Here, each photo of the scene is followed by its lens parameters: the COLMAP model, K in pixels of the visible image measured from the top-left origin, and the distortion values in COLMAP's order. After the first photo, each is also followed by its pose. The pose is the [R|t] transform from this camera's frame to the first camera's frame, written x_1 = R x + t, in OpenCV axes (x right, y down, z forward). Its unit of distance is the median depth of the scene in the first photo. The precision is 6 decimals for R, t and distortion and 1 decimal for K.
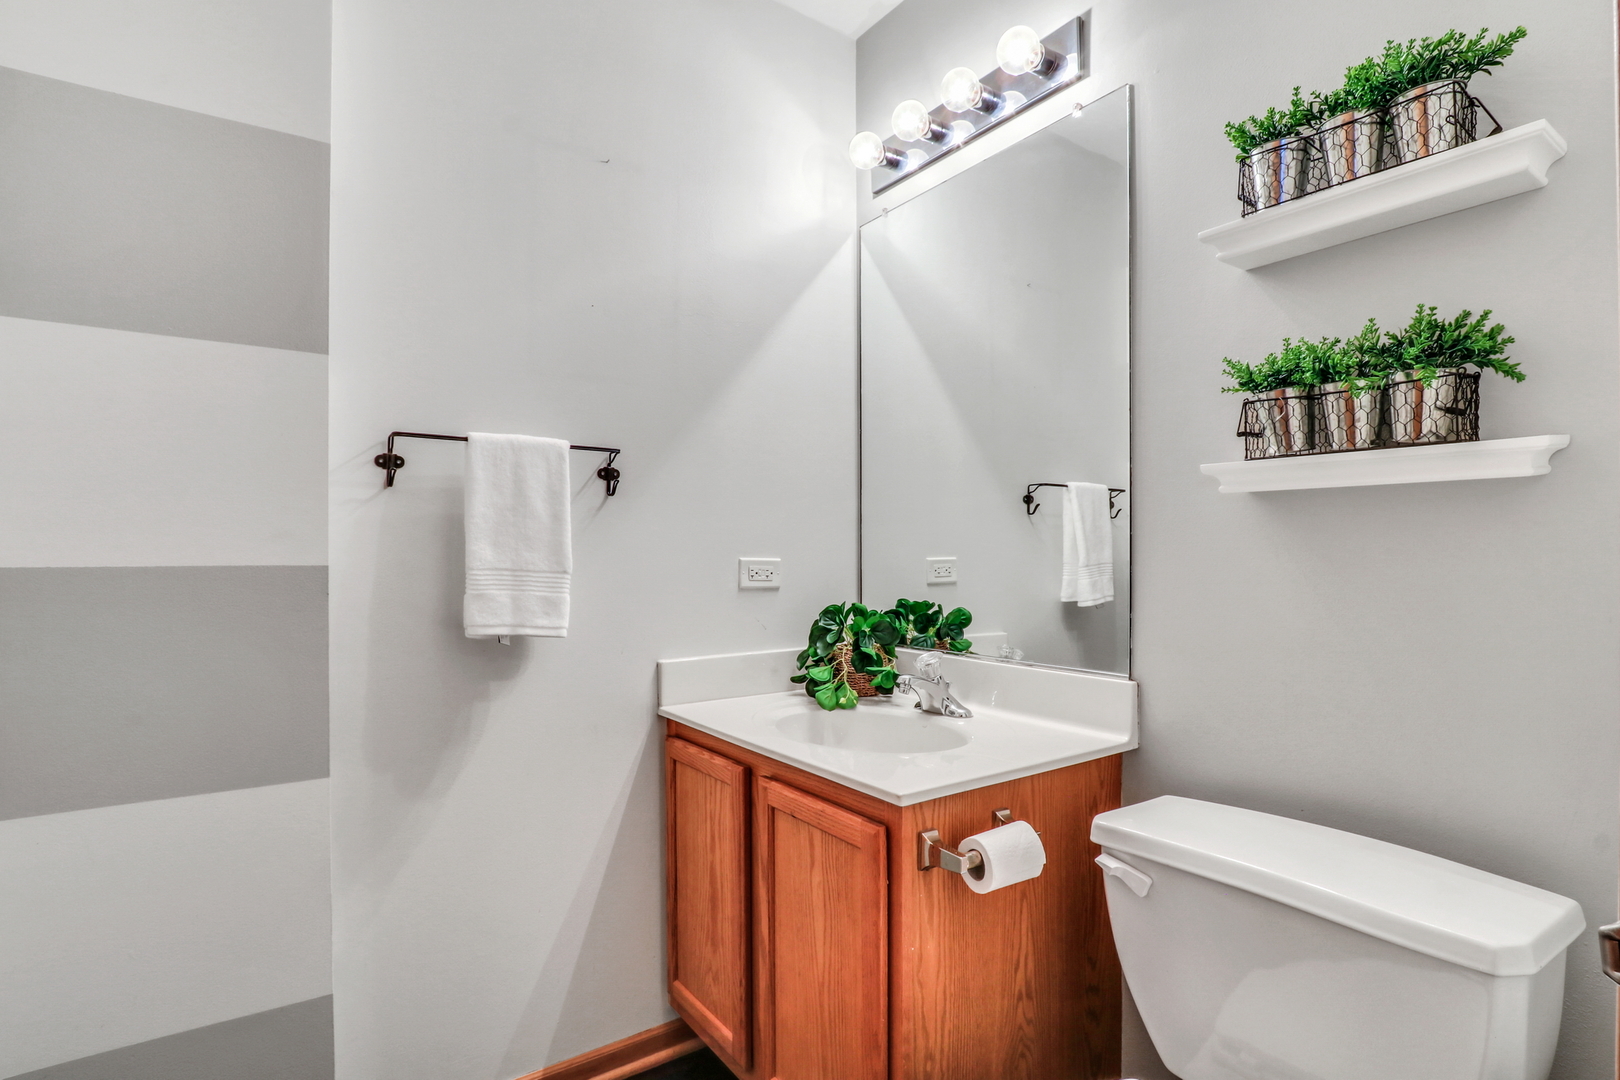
lens RADIAL K [[805.9, 0, 808.3], [0, 805.9, 547.0], [0, 0, 1]] dist [-0.011979, -0.000198]
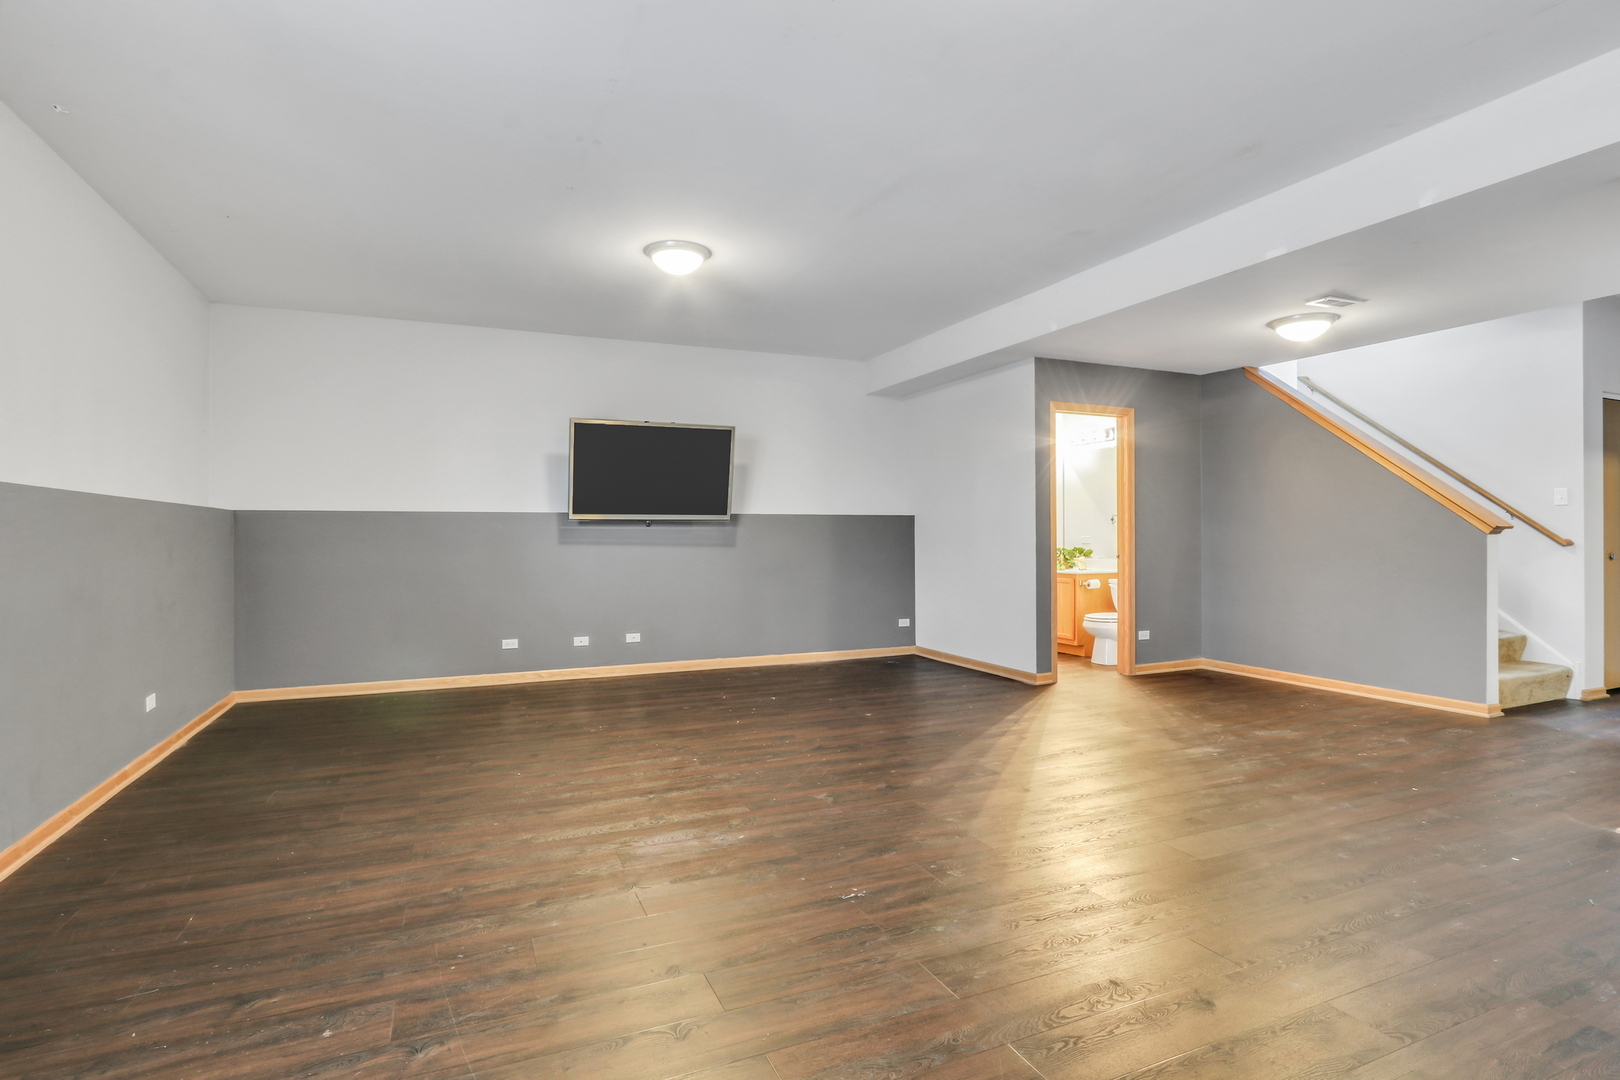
lens RADIAL K [[805.9, 0, 801.9], [0, 805.9, 546.7], [0, 0, 1]] dist [-0.011979, -0.000198]
pose [[0.981637, 0.000270, -0.190757, -0.491777], [0.002155, 0.999919, 0.012507, 0.011552], [0.190745, -0.012689, 0.981558, -3.461391]]
